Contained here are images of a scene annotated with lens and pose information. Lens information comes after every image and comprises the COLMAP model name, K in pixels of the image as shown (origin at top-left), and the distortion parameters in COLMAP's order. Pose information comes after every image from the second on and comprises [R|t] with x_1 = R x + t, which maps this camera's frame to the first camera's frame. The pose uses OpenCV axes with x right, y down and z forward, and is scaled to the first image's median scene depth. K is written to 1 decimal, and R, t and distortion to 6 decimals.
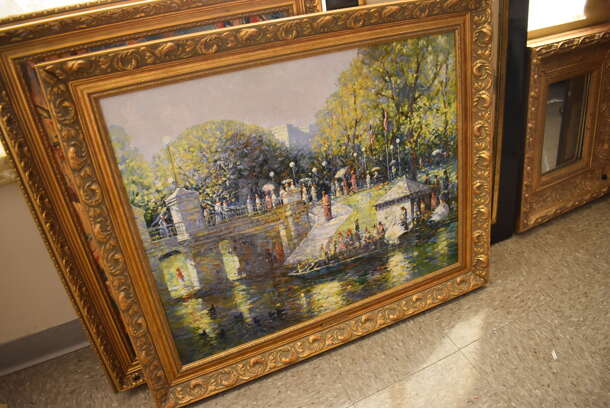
lens RADIAL K [[464.5, 0, 303.6], [0, 464.5, 203.2], [0, 0, 1]] dist [-0.106716, 0.020997]
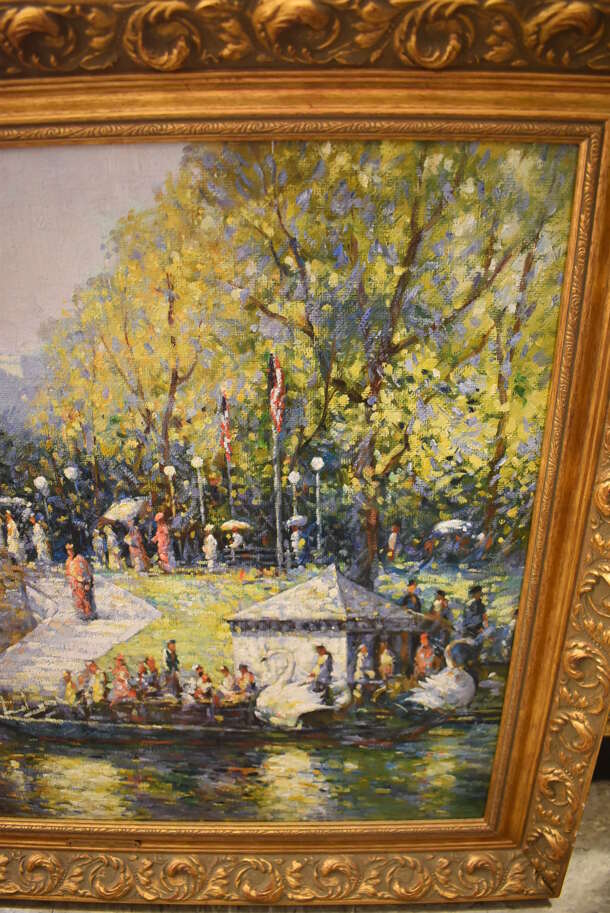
lens RADIAL K [[695.2, 0, 304.7], [0, 695.2, 459.0], [0, 0, 1]] dist [-0.106716, 0.020997]
pose [[0.917988, 0.273784, -0.286949, 0.350806], [-0.265156, 0.961711, 0.069318, -0.177782], [0.294940, 0.012454, 0.955435, 0.560602]]
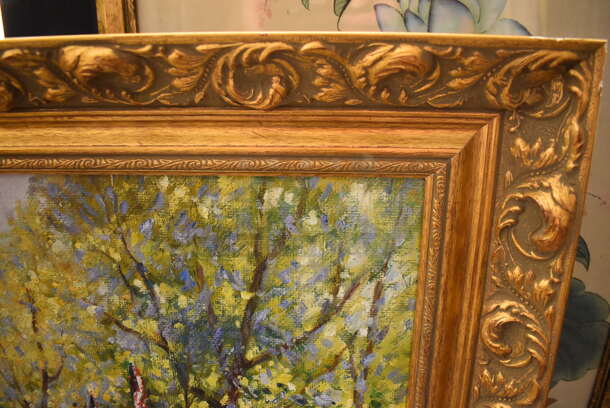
lens RADIAL K [[464.5, 0, 304.0], [0, 464.5, 205.9], [0, 0, 1]] dist [-0.106716, 0.020997]
pose [[0.908530, 0.242705, -0.340099, 0.366033], [-0.281617, 0.957018, -0.069347, -0.326060], [0.308650, 0.158782, 0.937829, 0.728548]]
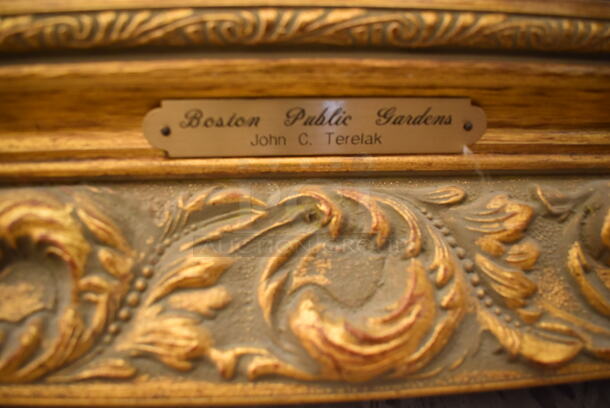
lens RADIAL K [[464.5, 0, 308.4], [0, 464.5, 201.5], [0, 0, 1]] dist [-0.106716, 0.020997]
pose [[0.938515, 0.278377, -0.204198, 0.102042], [-0.258767, 0.958742, 0.117703, 0.296619], [0.228539, -0.057626, 0.971828, 1.043244]]
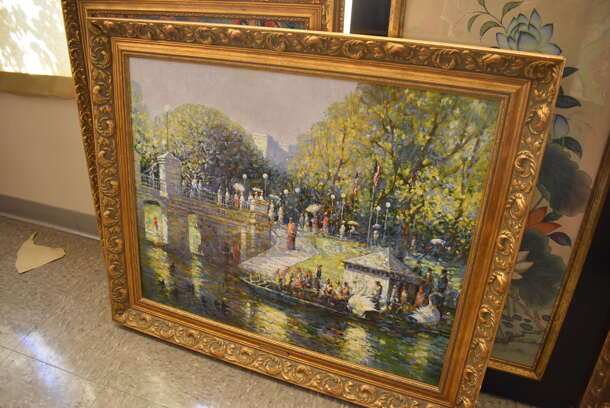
lens RADIAL K [[464.5, 0, 308.4], [0, 464.5, 204.2], [0, 0, 1]] dist [-0.106716, 0.020997]
pose [[0.715234, 0.427446, -0.552928, 0.588814], [-0.431124, 0.892539, 0.132309, -0.193539], [0.550065, 0.143749, 0.822657, 0.249505]]
